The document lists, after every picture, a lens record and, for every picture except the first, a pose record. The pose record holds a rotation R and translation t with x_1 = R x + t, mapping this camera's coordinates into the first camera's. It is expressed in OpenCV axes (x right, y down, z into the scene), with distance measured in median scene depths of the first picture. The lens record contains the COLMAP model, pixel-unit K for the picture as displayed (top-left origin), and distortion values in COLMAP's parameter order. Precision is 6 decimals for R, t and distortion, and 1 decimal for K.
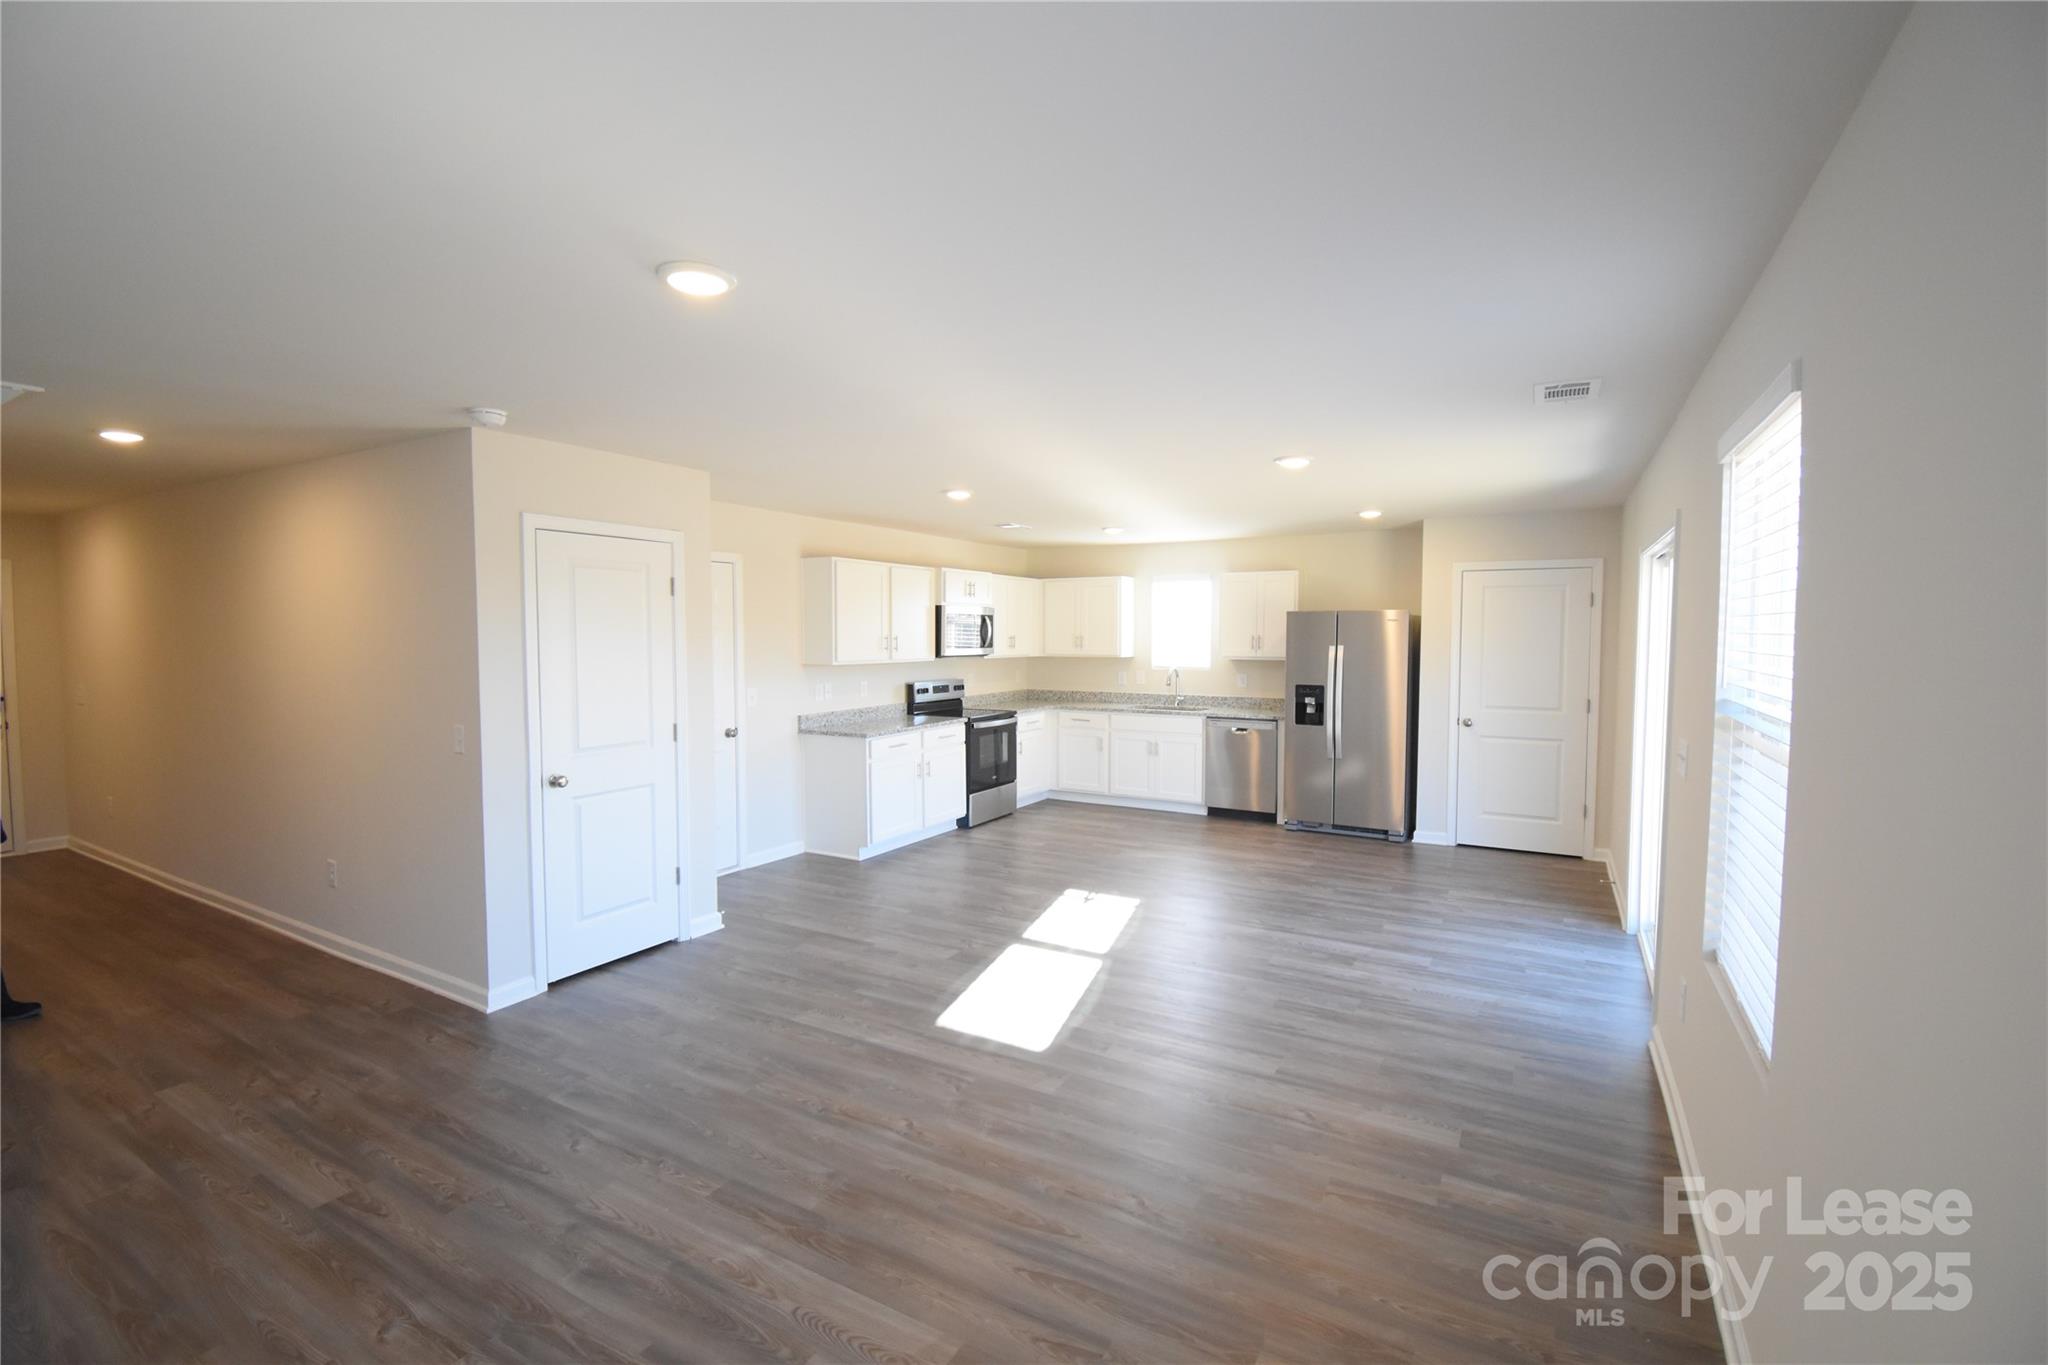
lens RADIAL K [[894.0, 0, 1022.1], [0, 894.0, 682.3], [0, 0, 1]] dist [-0.007259, -0.007622]
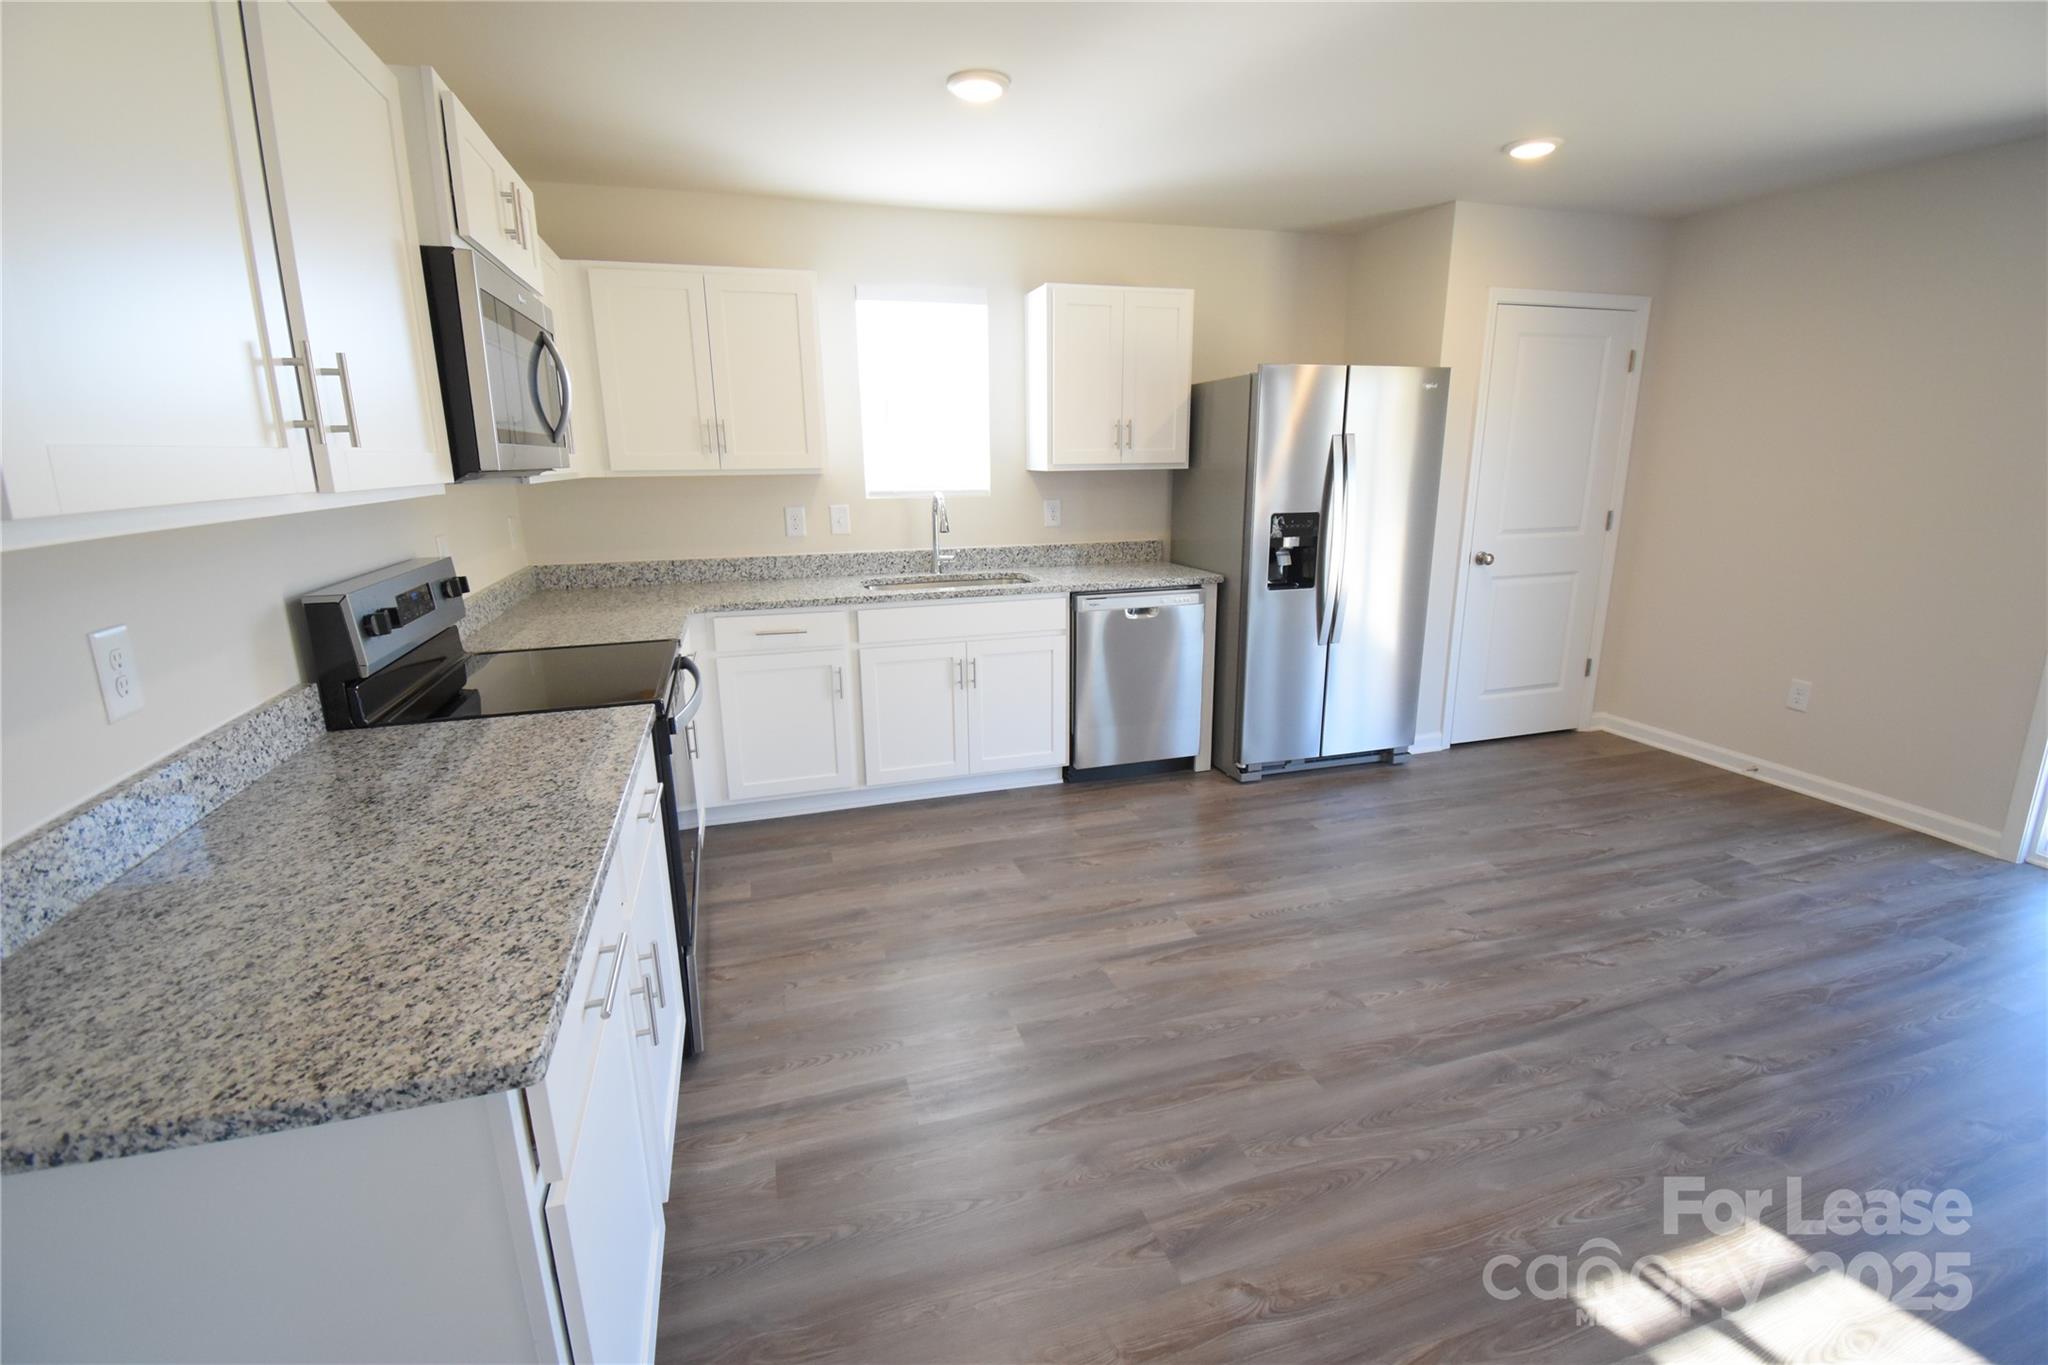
lens RADIAL K [[894.0, 0, 1027.4], [0, 894.0, 669.3], [0, 0, 1]] dist [-0.007259, -0.007622]
pose [[0.679926, -0.176475, 0.711728, -0.122048], [0.053050, 0.979903, 0.192290, -0.010942], [-0.731359, -0.092986, 0.675624, 0.529705]]
